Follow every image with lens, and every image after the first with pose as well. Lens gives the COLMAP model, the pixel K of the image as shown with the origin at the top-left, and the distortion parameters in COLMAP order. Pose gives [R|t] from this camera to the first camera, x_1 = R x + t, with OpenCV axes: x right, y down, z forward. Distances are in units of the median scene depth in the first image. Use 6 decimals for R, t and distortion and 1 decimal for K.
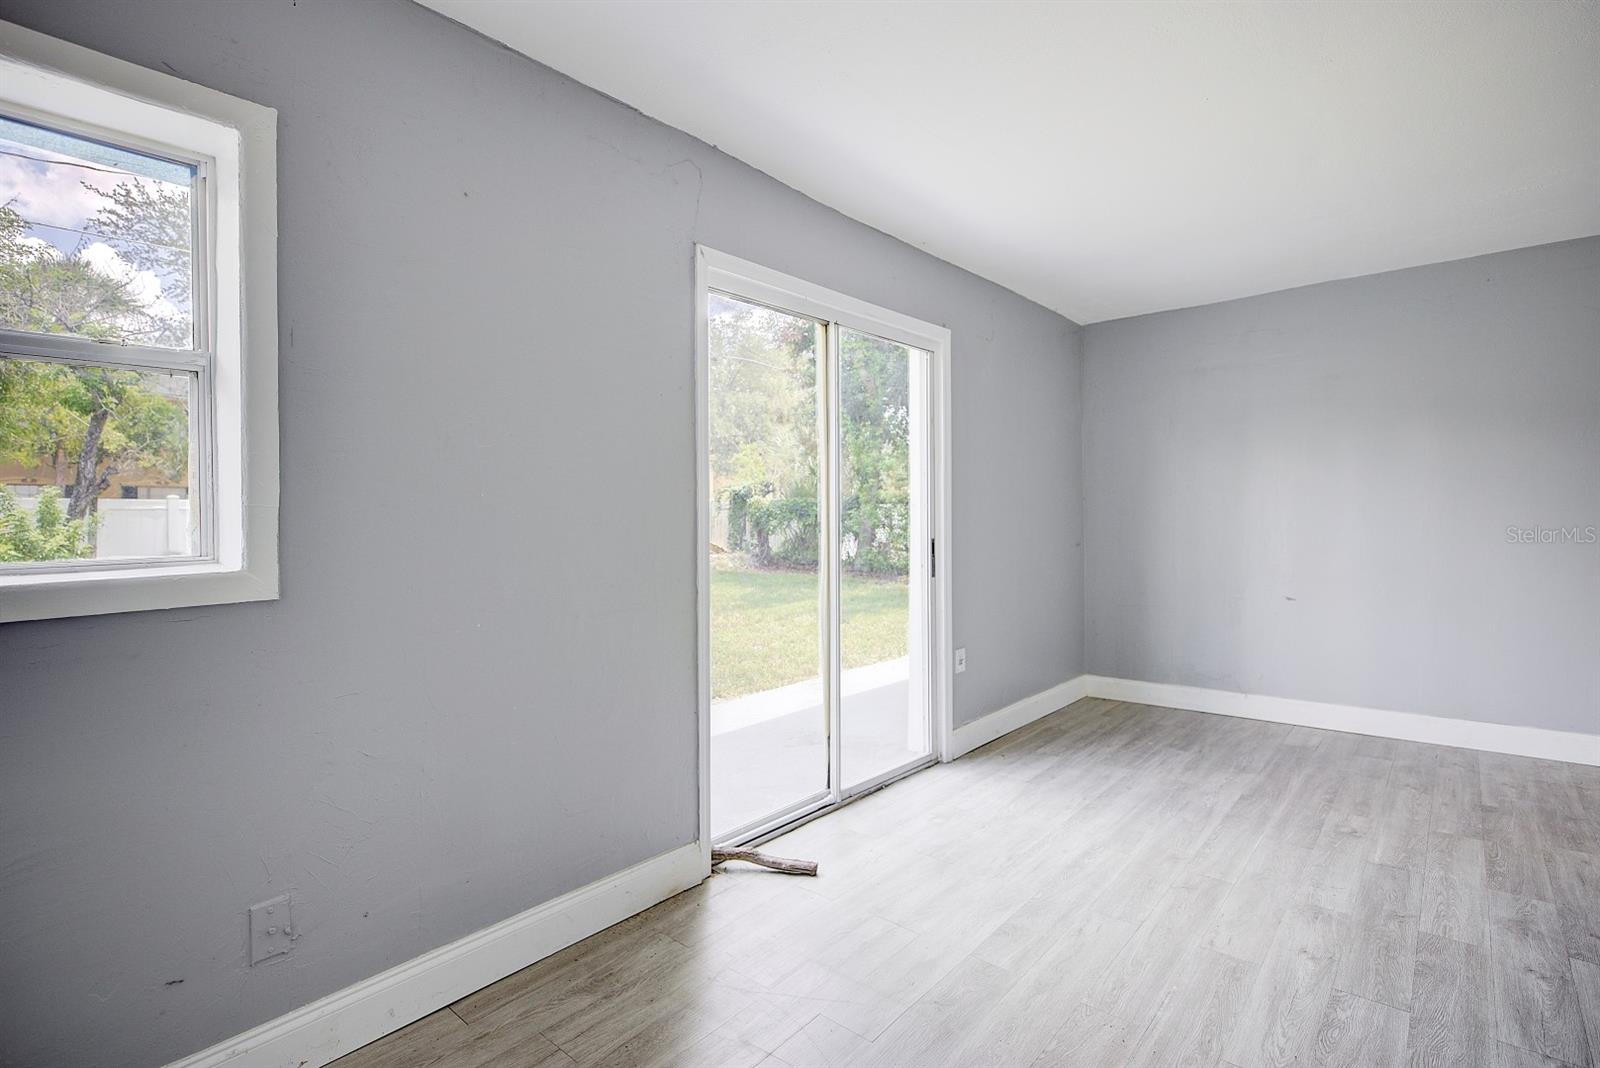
lens RADIAL K [[804.1, 0, 800.0], [0, 804.1, 534.0], [0, 0, 1]] dist [0.011454, 0.000661]
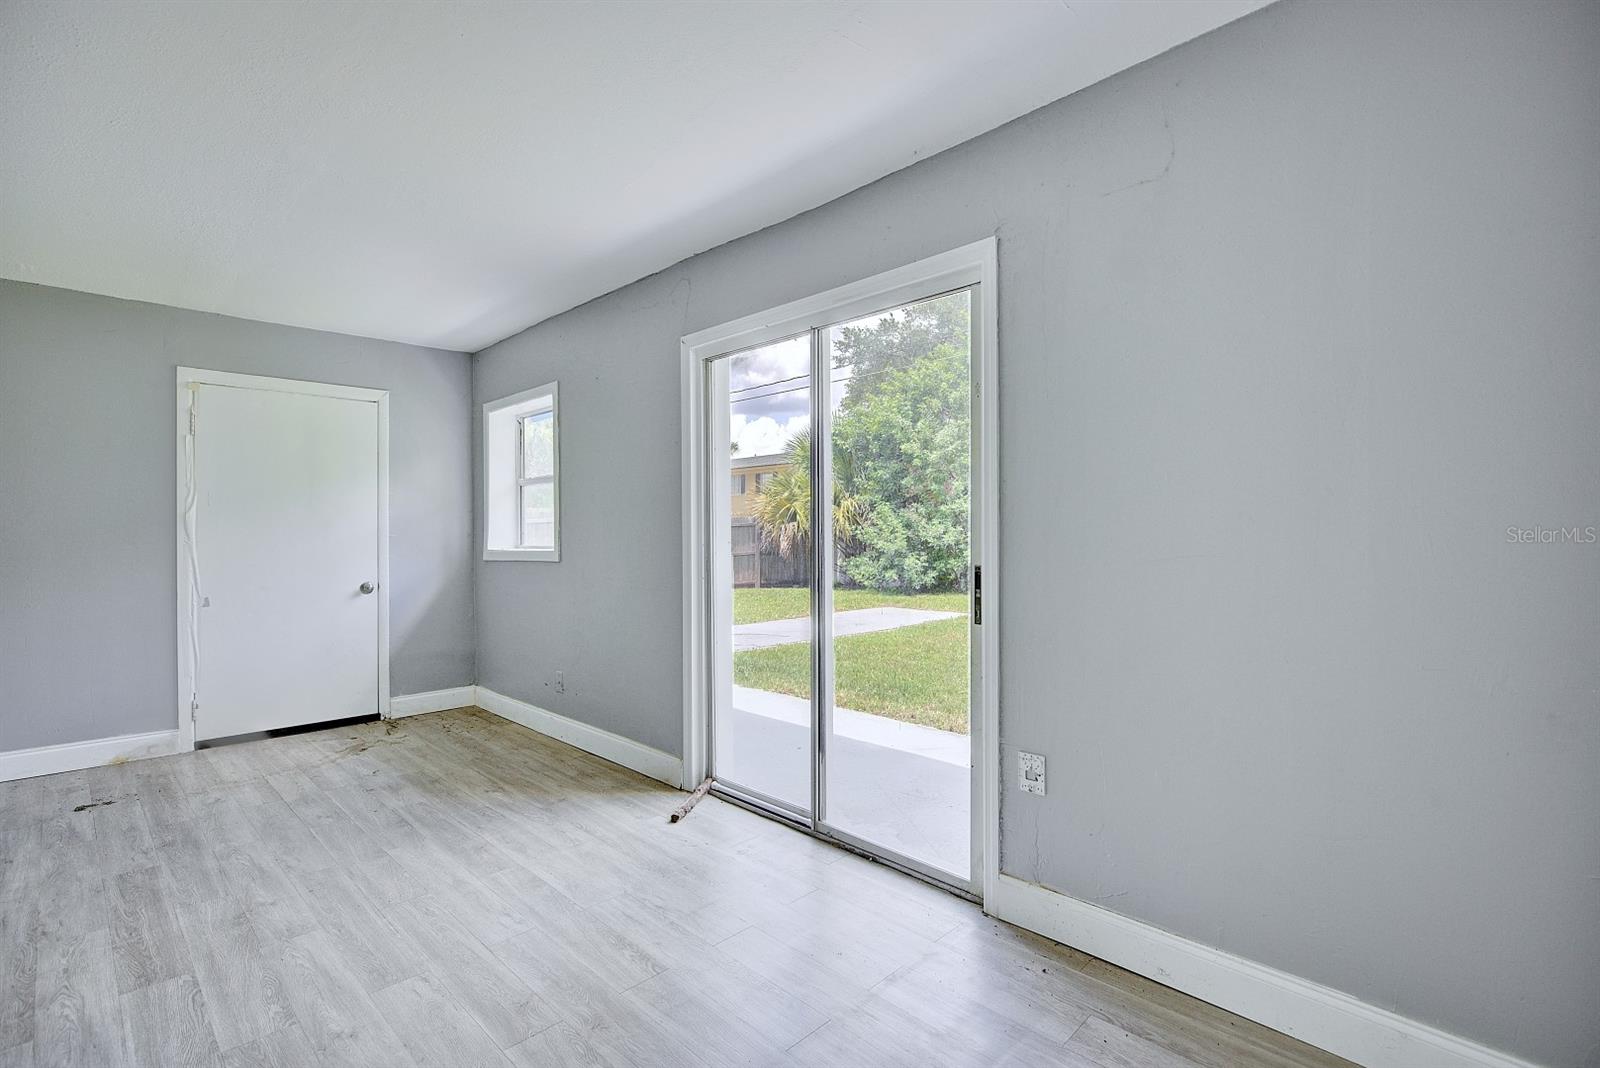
lens RADIAL K [[746.4, 0, 800.0], [0, 746.4, 534.0], [0, 0, 1]] dist [-0.000365, -0.000036]
pose [[-0.098637, 0.007092, -0.995098, 1.316470], [-0.016504, 0.999825, 0.008761, -0.046376], [0.994987, 0.017287, -0.098503, 1.483965]]
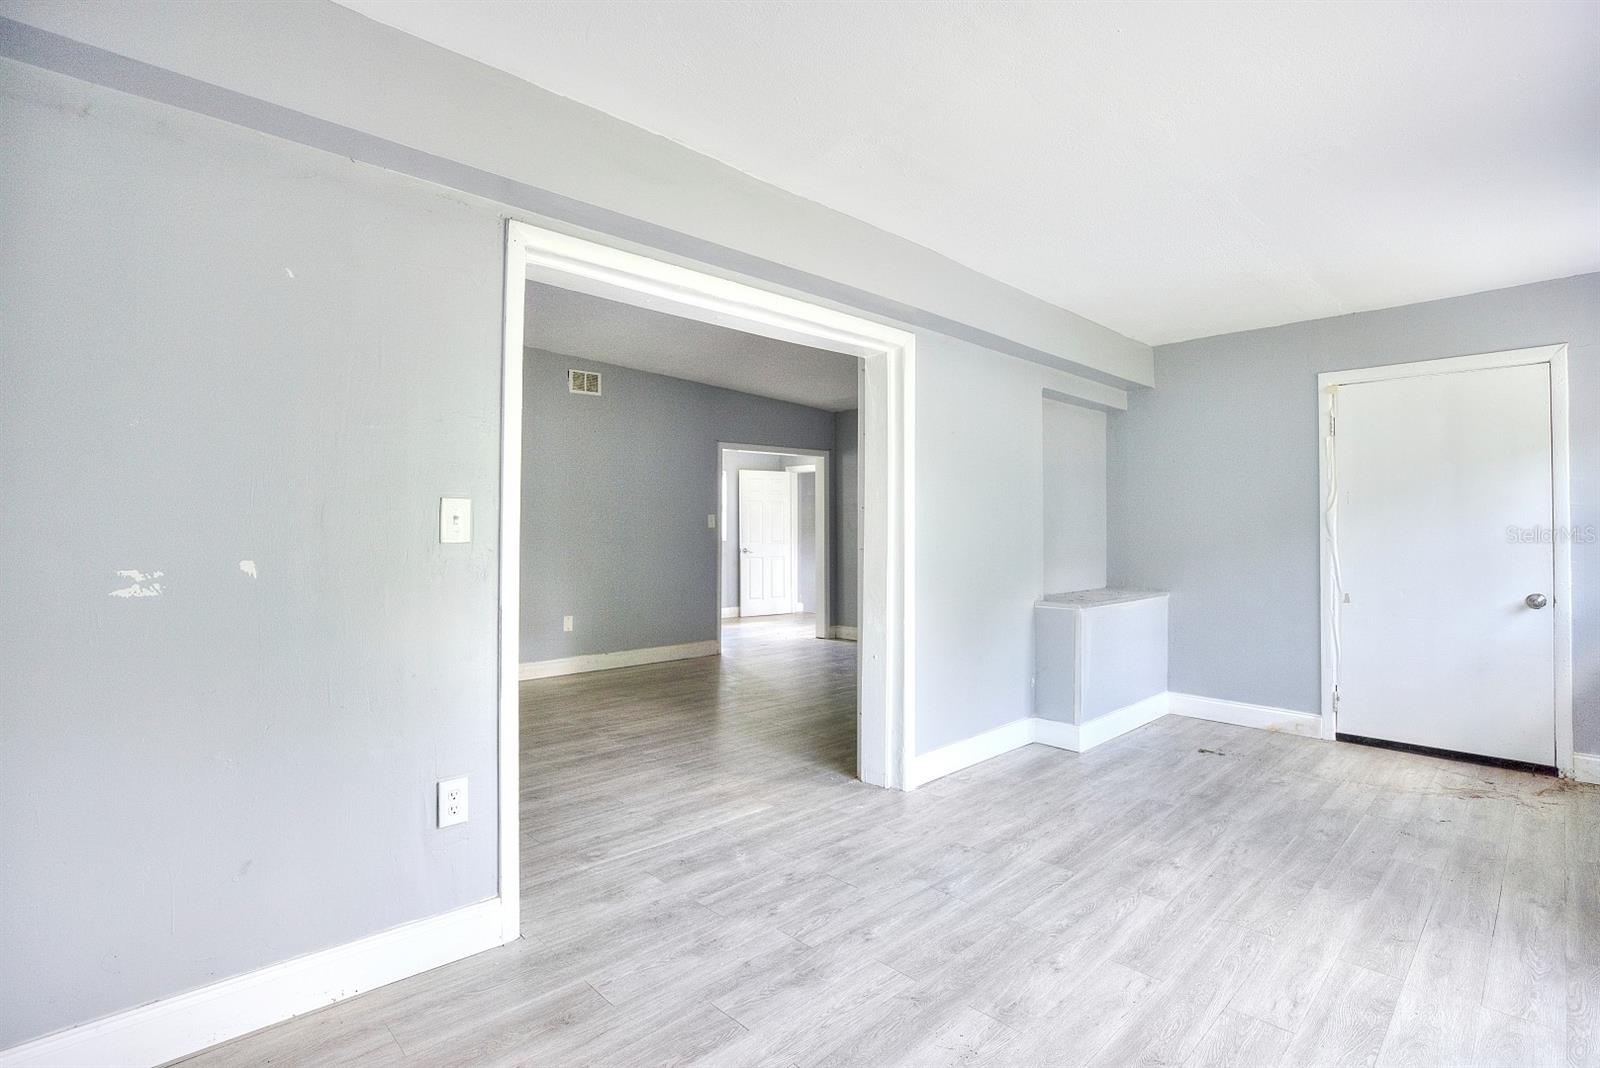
lens RADIAL K [[760.8, 0, 797.3], [0, 760.8, 517.3], [0, 0, 1]] dist [-0.015142, 0.001018]
pose [[-0.993824, 0.002911, 0.110934, 0.798558], [0.003342, 0.999988, 0.003702, -0.052802], [-0.110921, 0.004050, -0.993821, 1.878555]]
